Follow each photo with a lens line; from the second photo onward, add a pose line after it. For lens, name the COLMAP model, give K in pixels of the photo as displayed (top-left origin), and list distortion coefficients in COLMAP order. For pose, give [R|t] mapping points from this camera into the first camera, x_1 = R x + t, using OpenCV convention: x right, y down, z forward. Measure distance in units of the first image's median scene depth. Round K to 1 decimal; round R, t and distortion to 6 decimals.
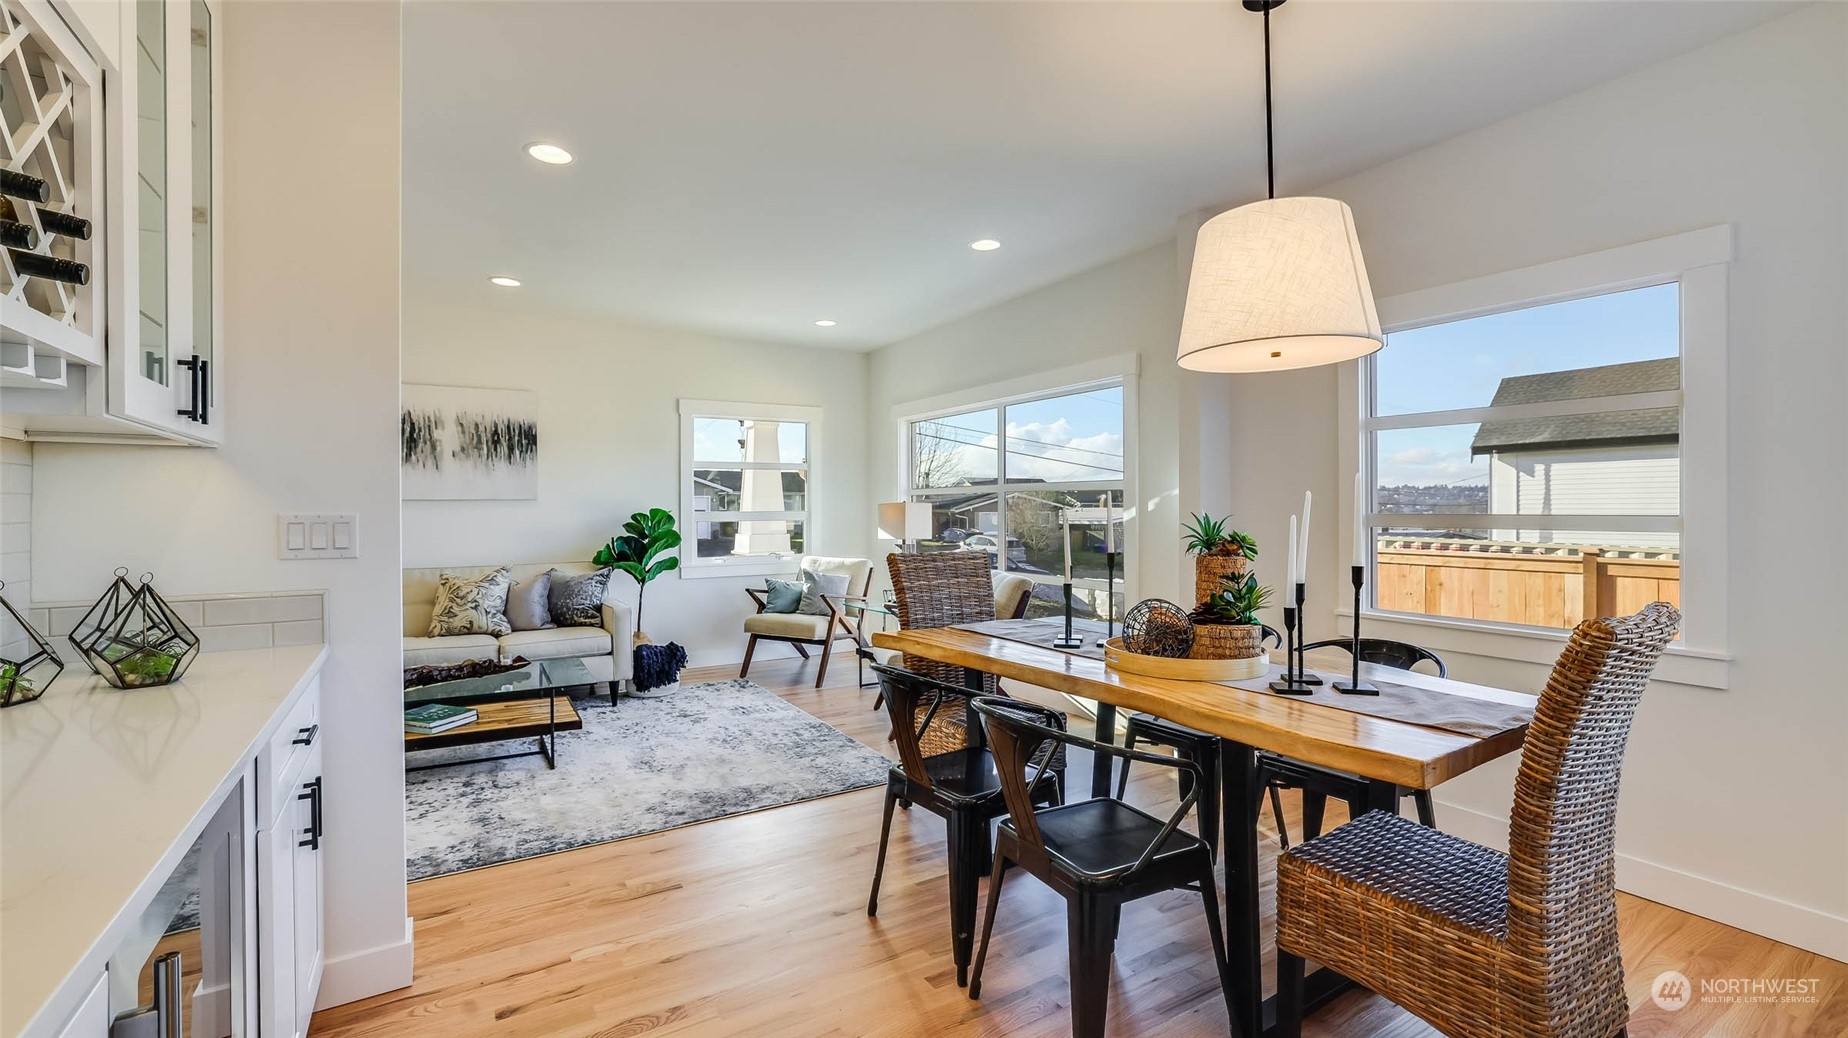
lens RADIAL K [[837.8, 0, 923.4], [0, 837.8, 506.6], [0, 0, 1]] dist [-0.062966, 0.020199]
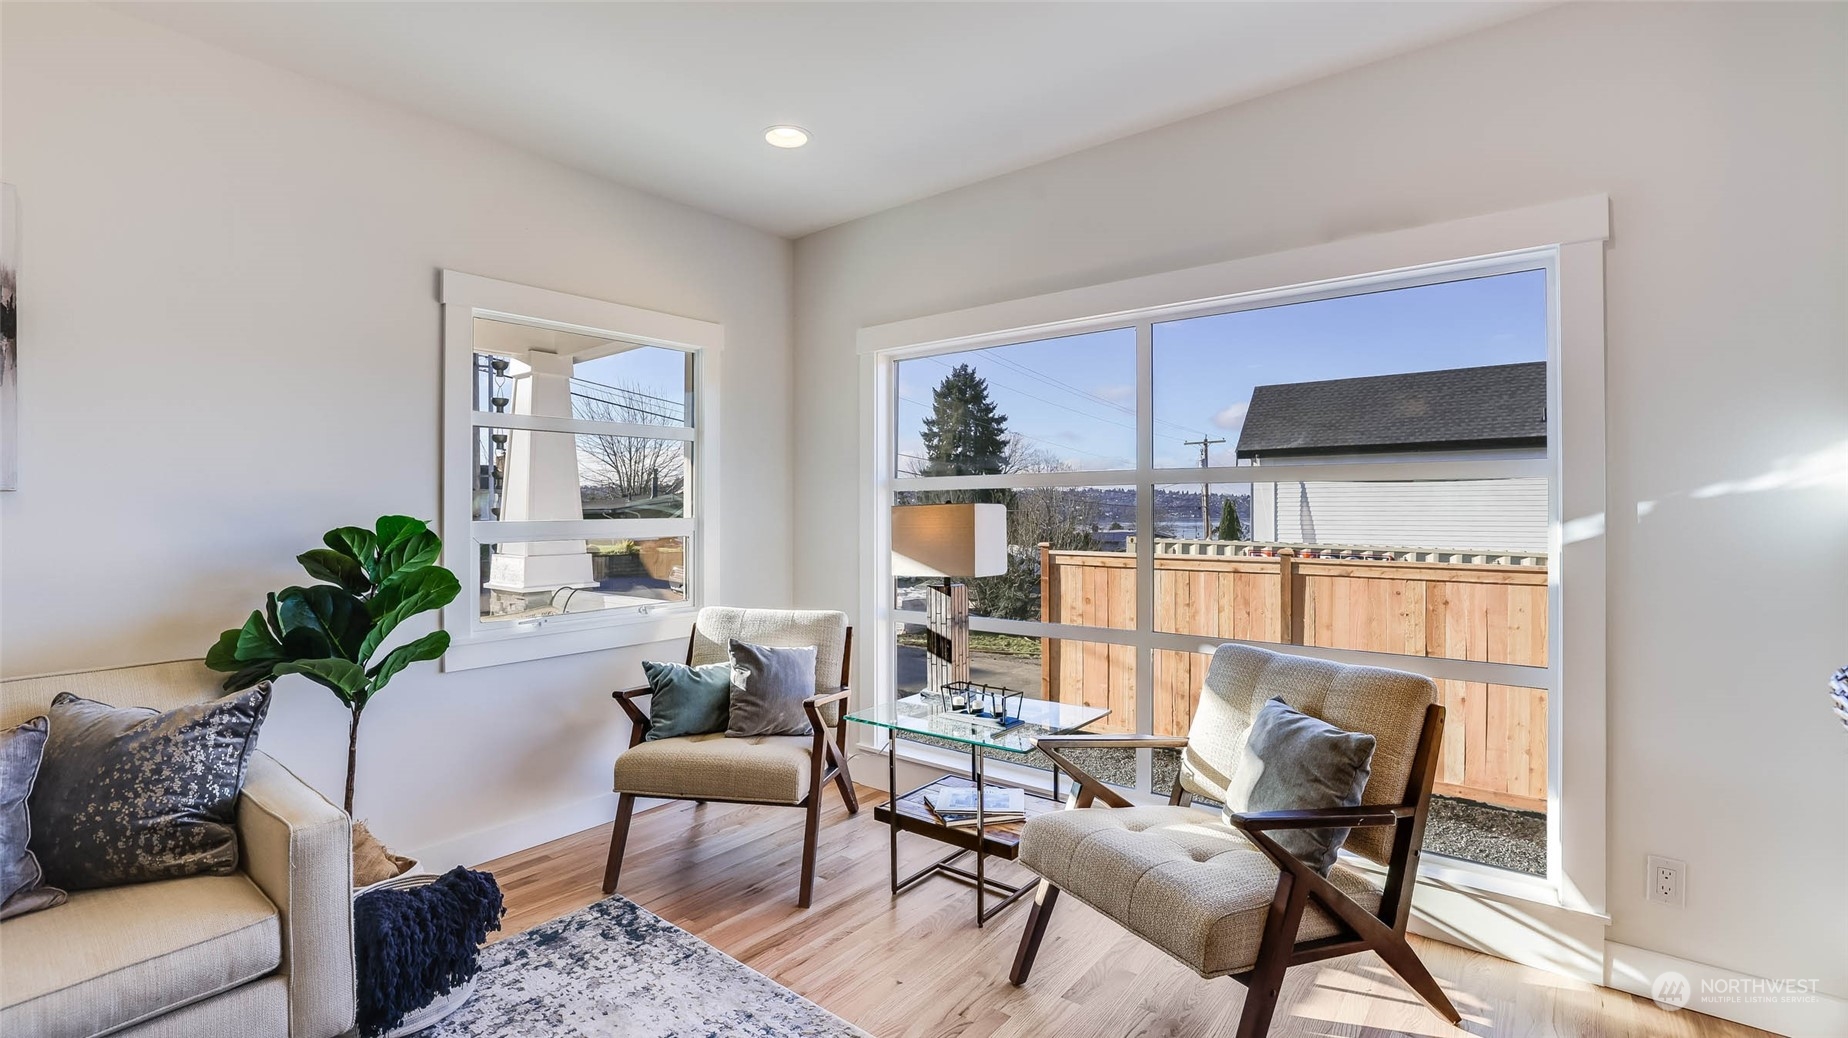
lens RADIAL K [[837.8, 0, 923.4], [0, 837.8, 506.6], [0, 0, 1]] dist [-0.062966, 0.020199]
pose [[0.939201, 0.003826, 0.343348, -0.214170], [-0.003794, 0.999993, -0.000765, -0.002529], [-0.343348, -0.000584, 0.939208, 0.533499]]
